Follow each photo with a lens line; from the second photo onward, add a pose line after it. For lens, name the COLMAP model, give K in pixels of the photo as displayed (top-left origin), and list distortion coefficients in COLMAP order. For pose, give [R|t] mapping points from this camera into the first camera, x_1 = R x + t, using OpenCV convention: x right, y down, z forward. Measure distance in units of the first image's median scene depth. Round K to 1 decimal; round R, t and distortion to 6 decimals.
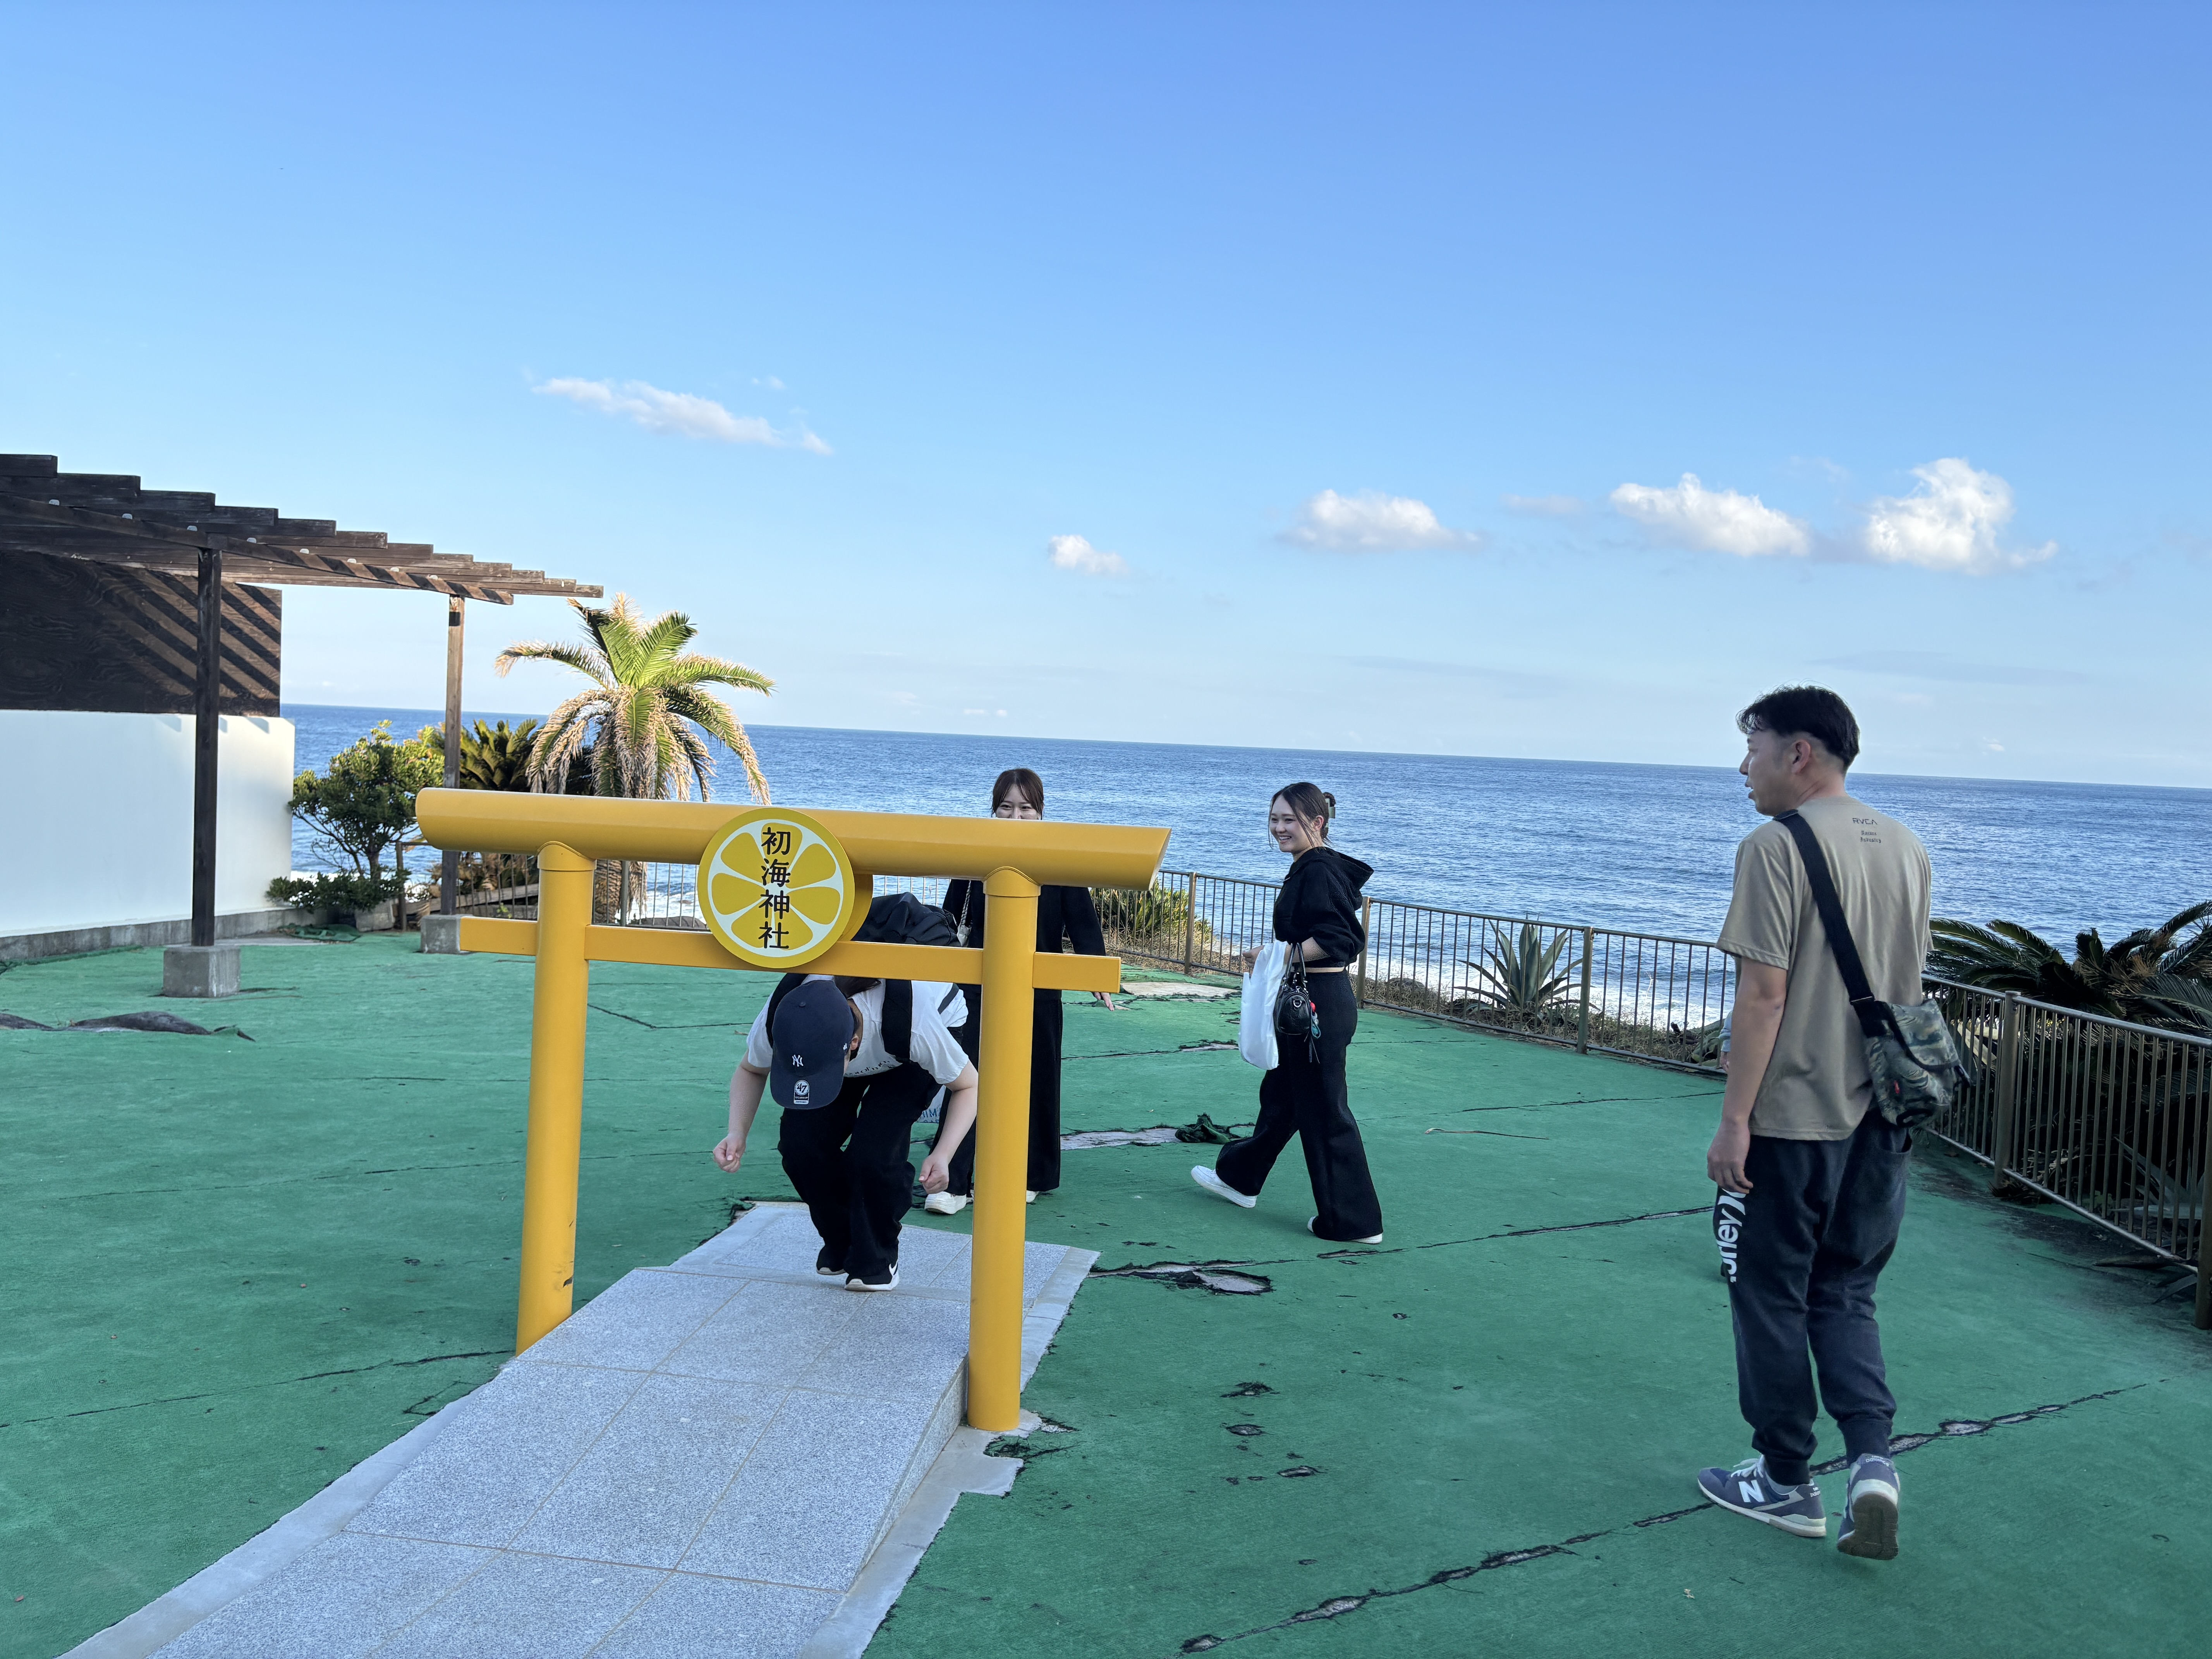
lens RADIAL K [[1674.3, 0, 1104.8], [0, 1674.3, 808.6], [0, 0, 1]] dist [0.066861, -0.074819]
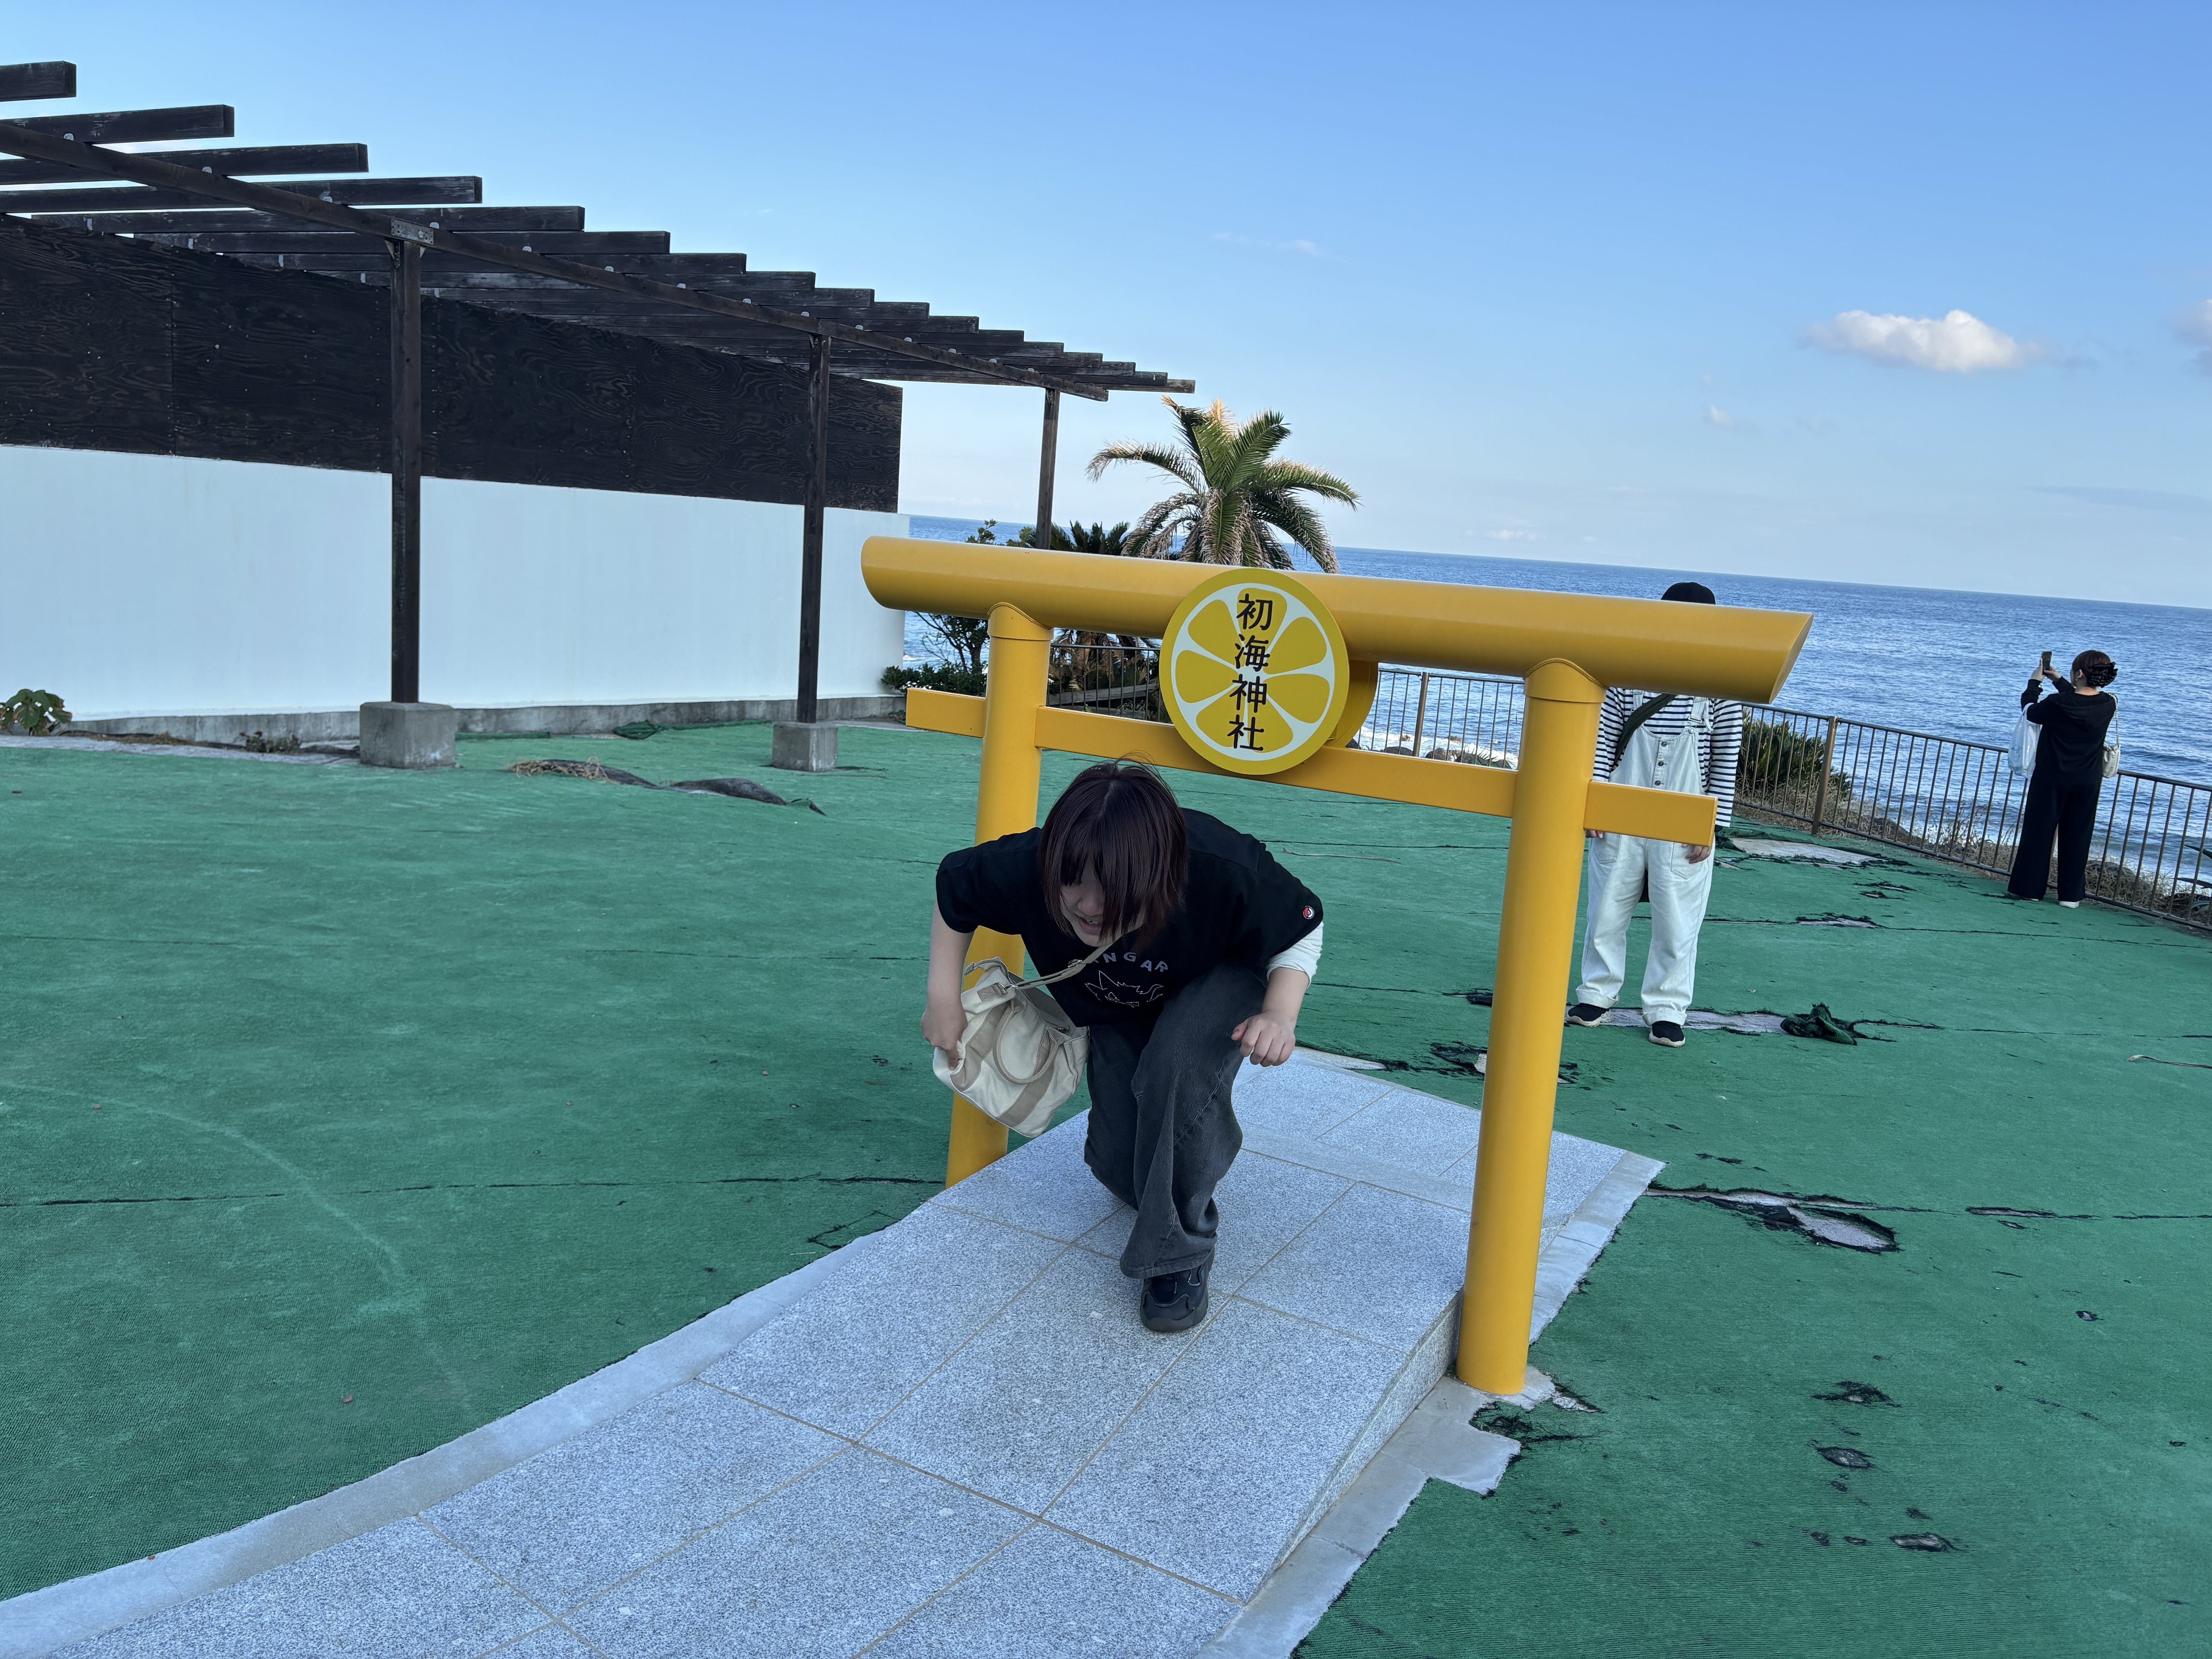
lens RADIAL K [[1674.3, 0, 1104.8], [0, 1674.3, 808.6], [0, 0, 1]] dist [0.066861, -0.074819]
pose [[0.936269, 0.083154, -0.341301, 0.008998], [-0.047654, 0.992663, 0.111124, 0.020586], [0.348037, -0.087778, 0.933362, 0.187270]]
